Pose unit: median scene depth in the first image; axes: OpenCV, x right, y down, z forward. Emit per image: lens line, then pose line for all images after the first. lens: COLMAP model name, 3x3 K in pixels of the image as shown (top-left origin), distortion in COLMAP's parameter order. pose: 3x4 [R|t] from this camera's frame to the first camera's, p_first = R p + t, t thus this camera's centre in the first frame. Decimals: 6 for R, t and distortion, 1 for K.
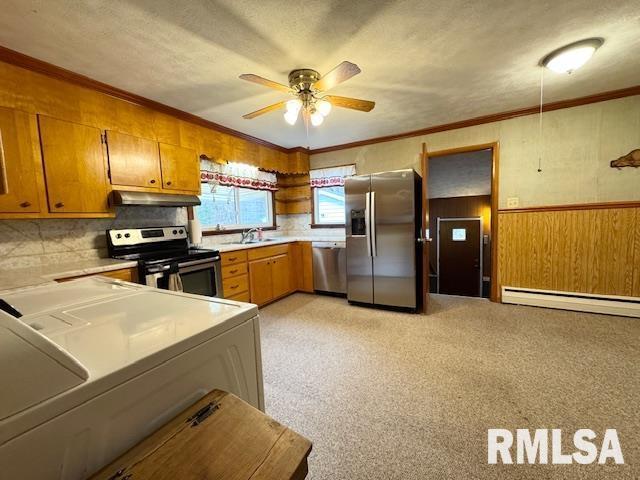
lens RADIAL K [[250.9, 0, 323.1], [0, 250.9, 242.2], [0, 0, 1]] dist [0.013976, -0.006334]
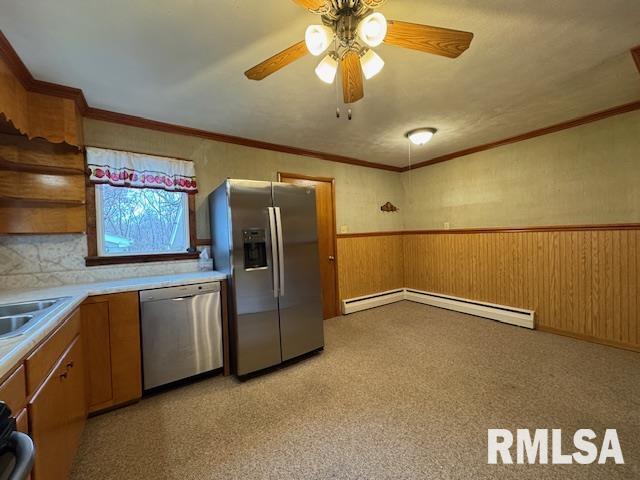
lens RADIAL K [[250.9, 0, 320.3], [0, 250.9, 240.0], [0, 0, 1]] dist [0.013976, -0.006334]
pose [[0.454476, 0.007473, 0.890727, -0.377436], [0.097408, 0.993551, -0.058036, -0.045412], [-0.885417, 0.113140, 0.450818, 0.537907]]
